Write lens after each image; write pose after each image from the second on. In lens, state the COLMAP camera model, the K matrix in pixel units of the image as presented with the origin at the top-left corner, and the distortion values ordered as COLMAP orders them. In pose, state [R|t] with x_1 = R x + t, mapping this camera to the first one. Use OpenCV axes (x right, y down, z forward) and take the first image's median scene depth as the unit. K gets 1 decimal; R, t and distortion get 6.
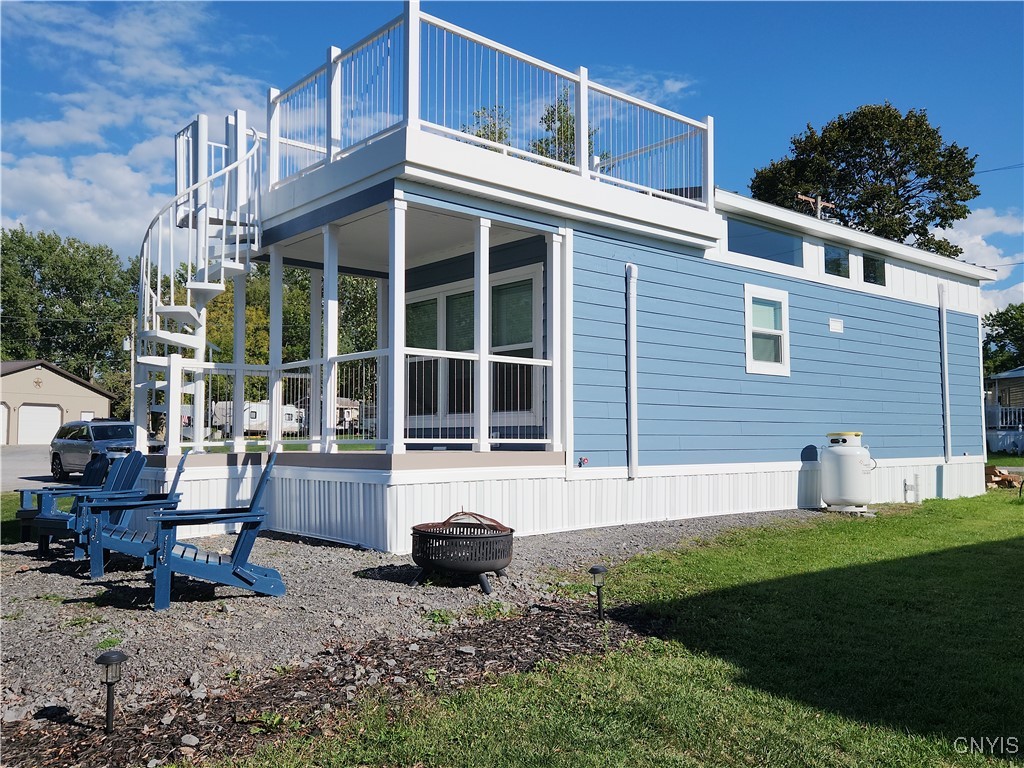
lens RADIAL K [[872.1, 0, 512.6], [0, 872.1, 371.1], [0, 0, 1]] dist [0.062972, -0.012953]
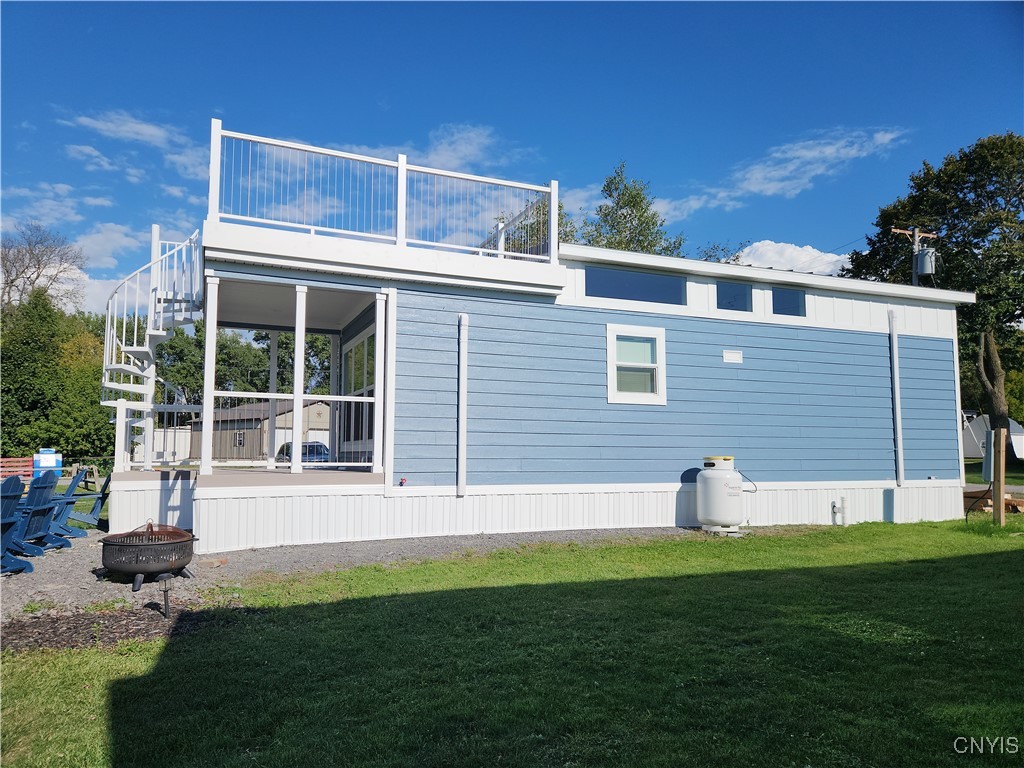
lens RADIAL K [[690.6, 0, 501.6], [0, 690.6, 386.3], [0, 0, 1]] dist [0.086195, -0.076139]
pose [[0.945535, -0.025753, -0.324500, 0.419625], [0.019769, 0.999569, -0.021725, -0.002760], [0.324920, 0.014127, 0.945636, 0.115842]]
